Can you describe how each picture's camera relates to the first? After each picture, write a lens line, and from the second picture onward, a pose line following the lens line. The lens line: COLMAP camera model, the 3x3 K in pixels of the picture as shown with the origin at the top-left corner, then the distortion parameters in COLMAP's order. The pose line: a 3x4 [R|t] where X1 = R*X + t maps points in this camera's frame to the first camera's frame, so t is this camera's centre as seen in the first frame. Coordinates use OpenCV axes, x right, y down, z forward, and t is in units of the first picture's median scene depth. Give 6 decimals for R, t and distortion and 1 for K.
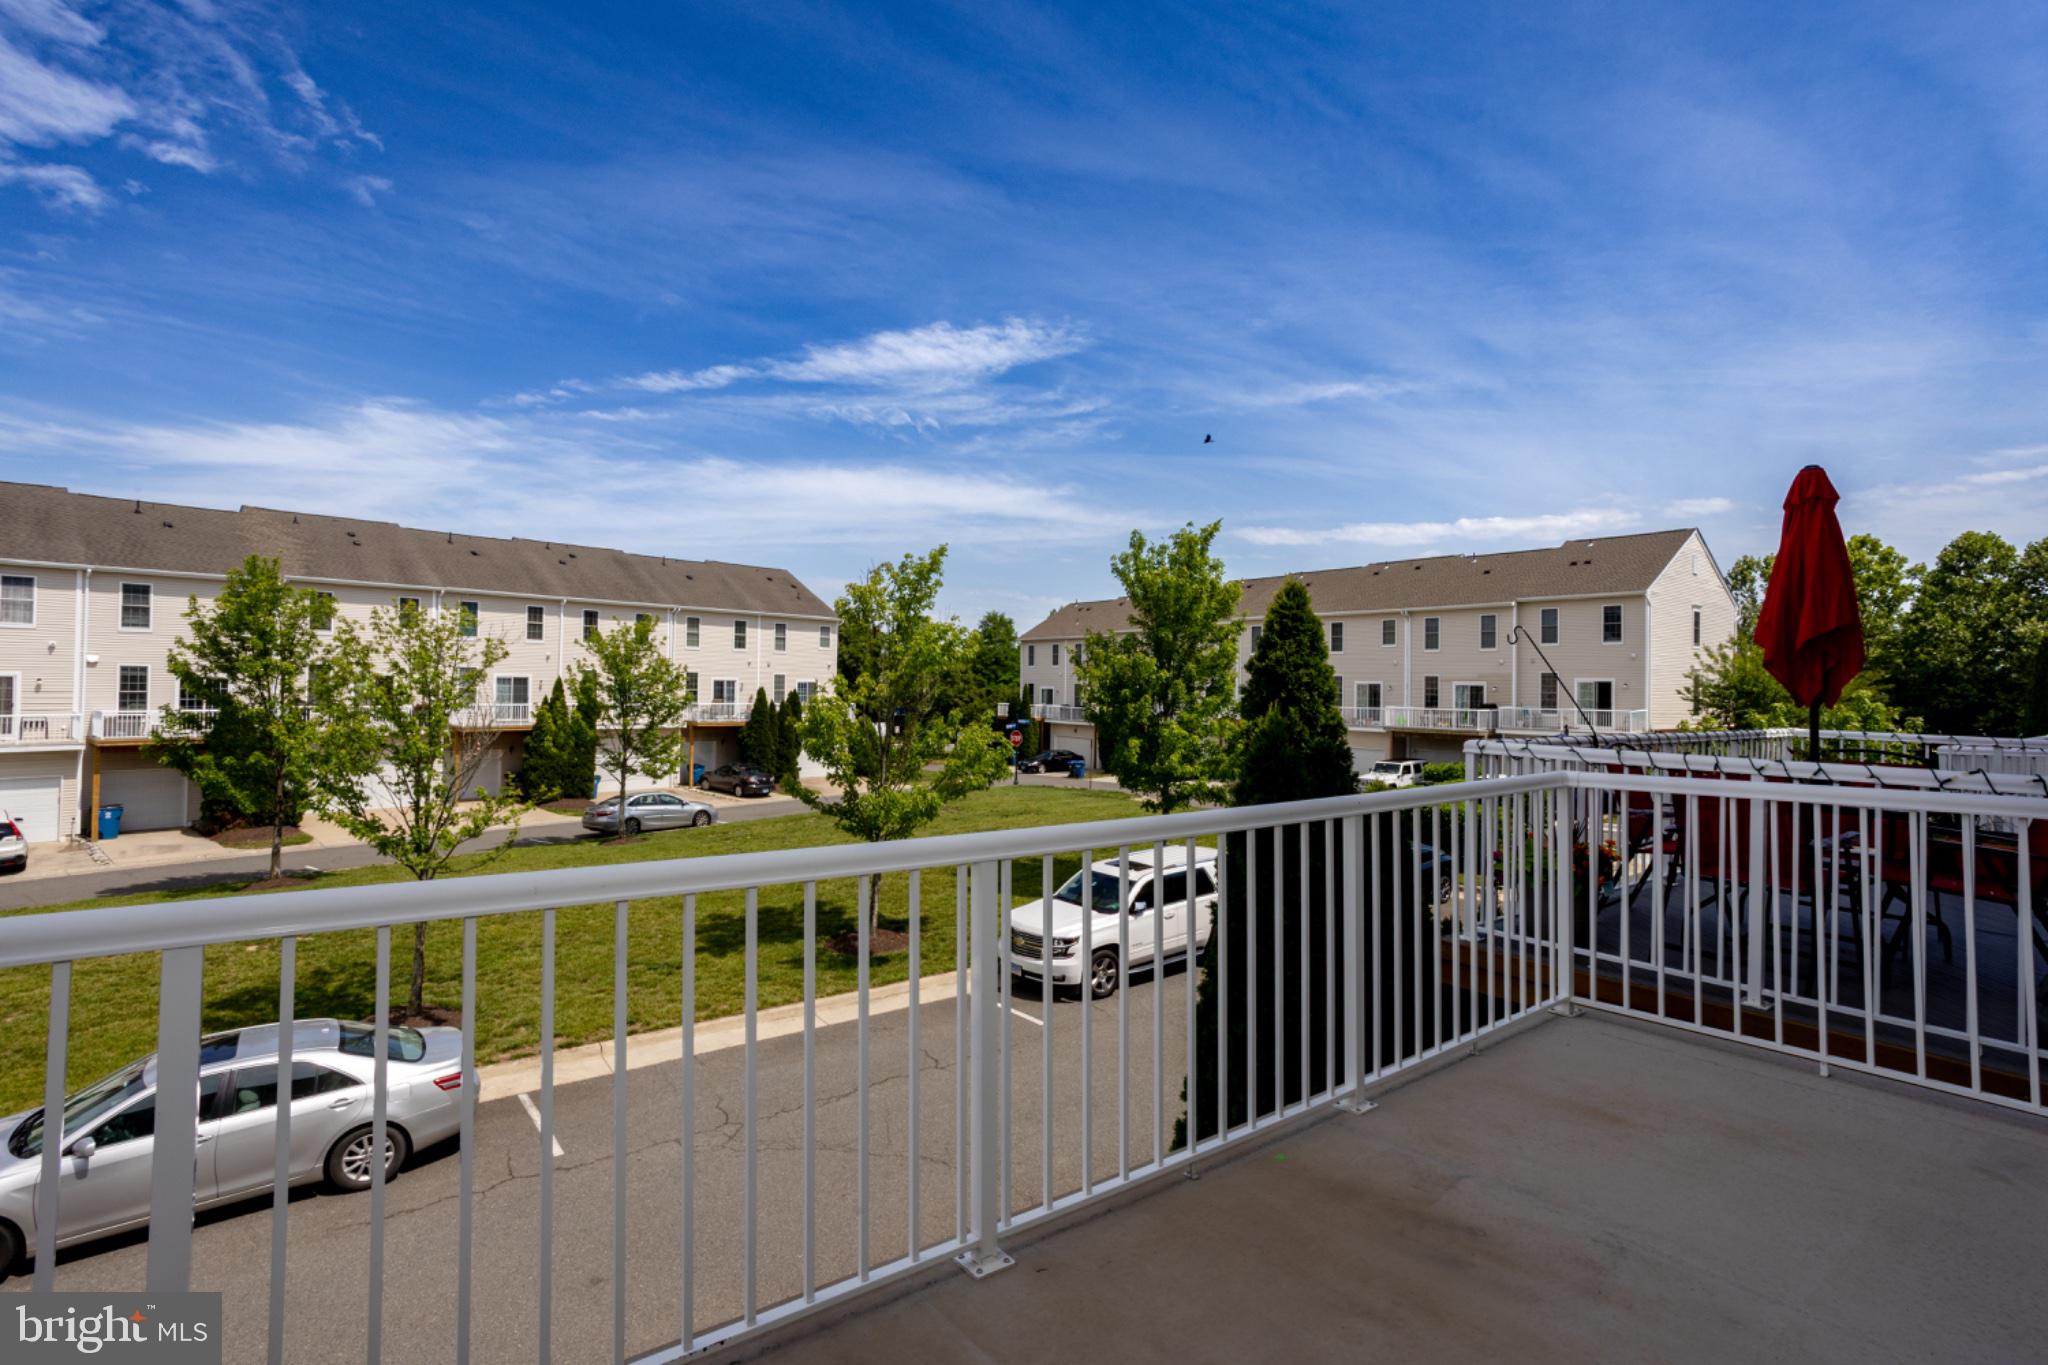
lens RADIAL K [[977.8, 0, 1026.8], [0, 977.8, 677.2], [0, 0, 1]] dist [-0.053629, 0.035816]
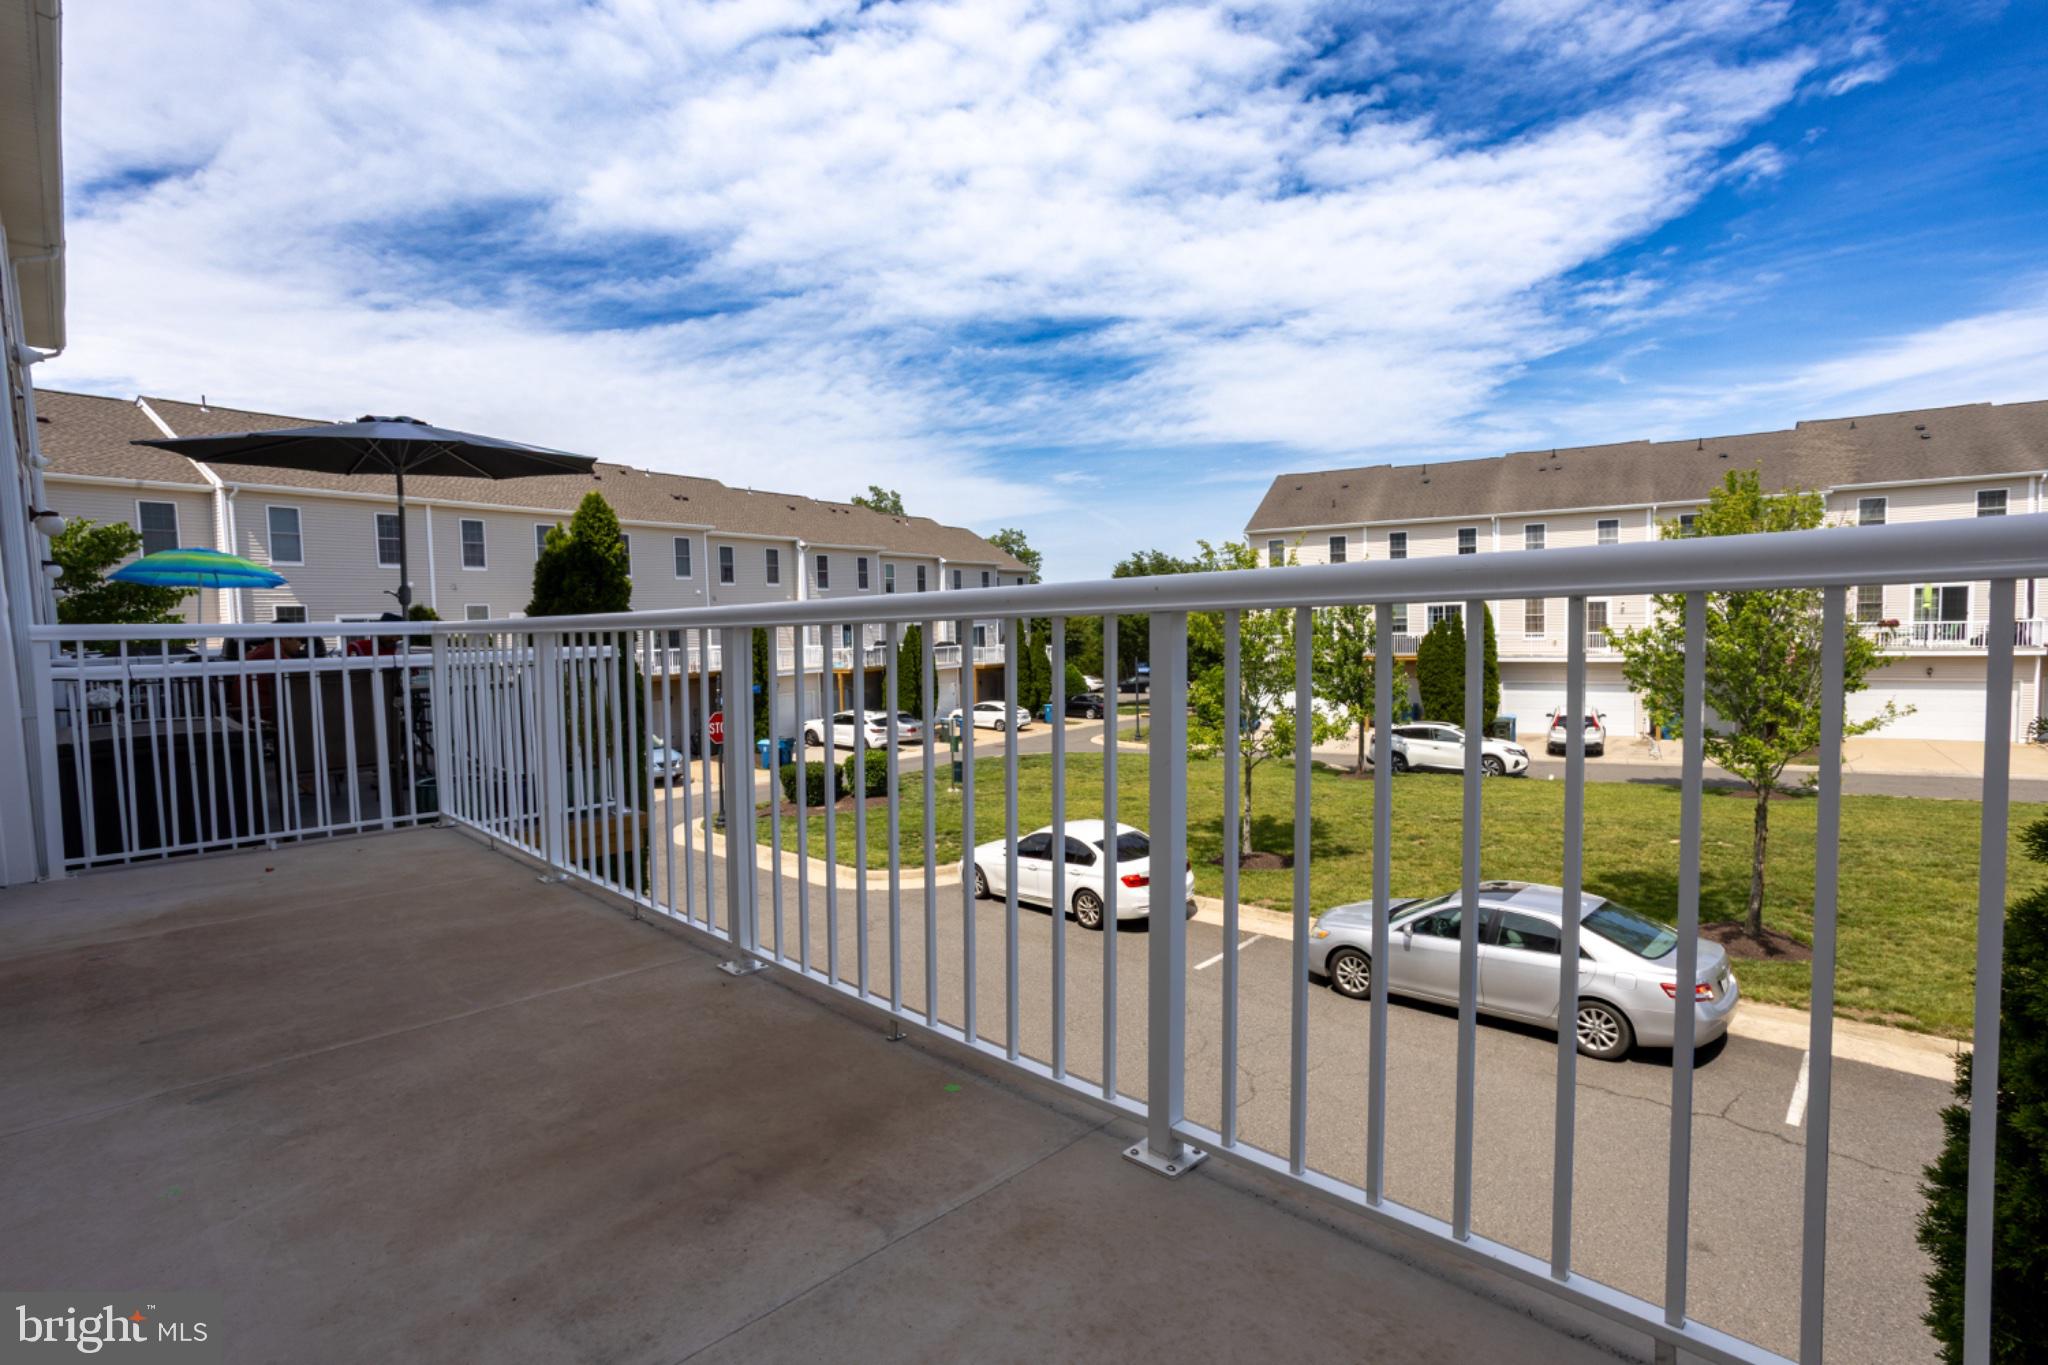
lens RADIAL K [[991.8, 0, 1041.0], [0, 991.8, 679.4], [0, 0, 1]] dist [-0.056719, 0.026213]
pose [[0.138102, 0.036111, -0.989760, 0.097284], [0.040095, 0.998312, 0.042017, 0.017637], [0.989606, -0.045487, 0.136421, 0.098750]]
